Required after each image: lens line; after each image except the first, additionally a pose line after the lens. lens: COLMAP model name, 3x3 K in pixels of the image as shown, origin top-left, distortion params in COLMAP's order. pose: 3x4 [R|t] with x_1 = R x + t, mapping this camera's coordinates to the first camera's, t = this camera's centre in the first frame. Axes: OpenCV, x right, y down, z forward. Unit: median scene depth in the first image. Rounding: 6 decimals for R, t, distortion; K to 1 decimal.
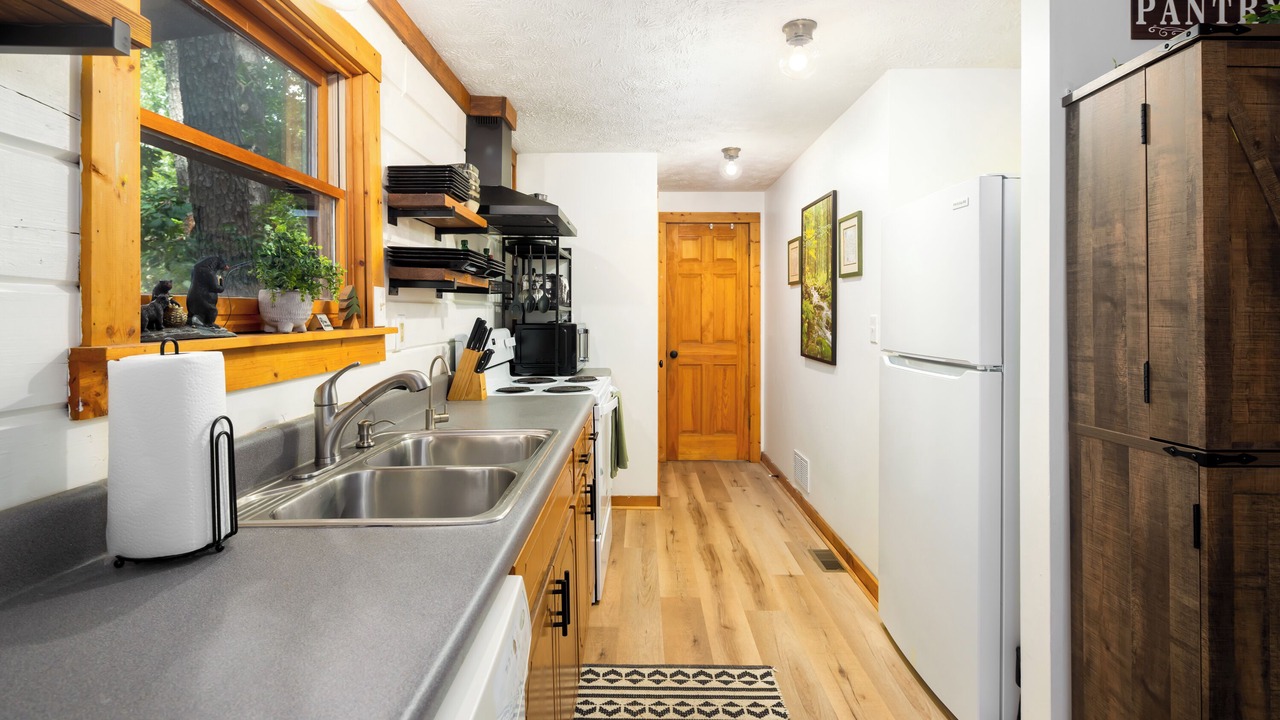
lens RADIAL K [[614.8, 0, 640.0], [0, 614.8, 360.0], [0, 0, 1]] dist [0.001939, -0.000394]
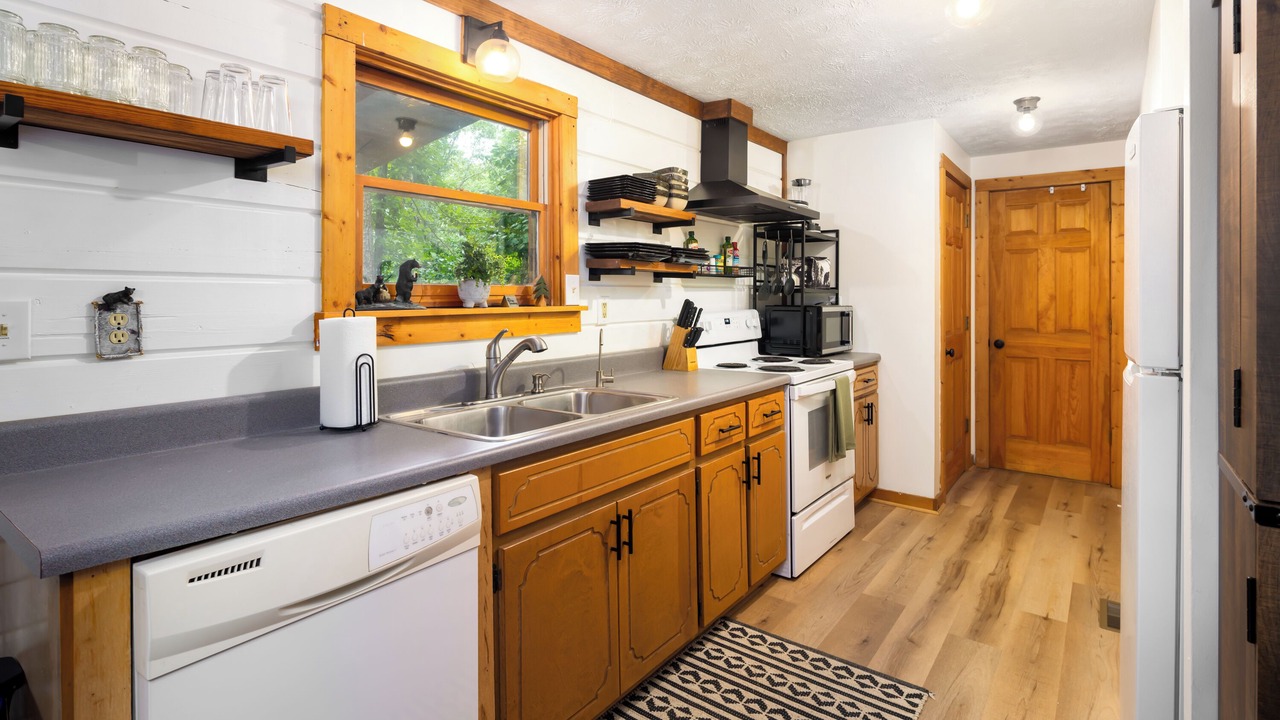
lens RADIAL K [[622.0, 0, 642.3], [0, 622.0, 347.4], [0, 0, 1]] dist [0.001378, -0.000482]
pose [[0.801947, 0.052276, -0.595103, 0.359789], [-0.048038, 0.998581, 0.022984, -0.001565], [0.595460, 0.010156, 0.803321, 0.018707]]
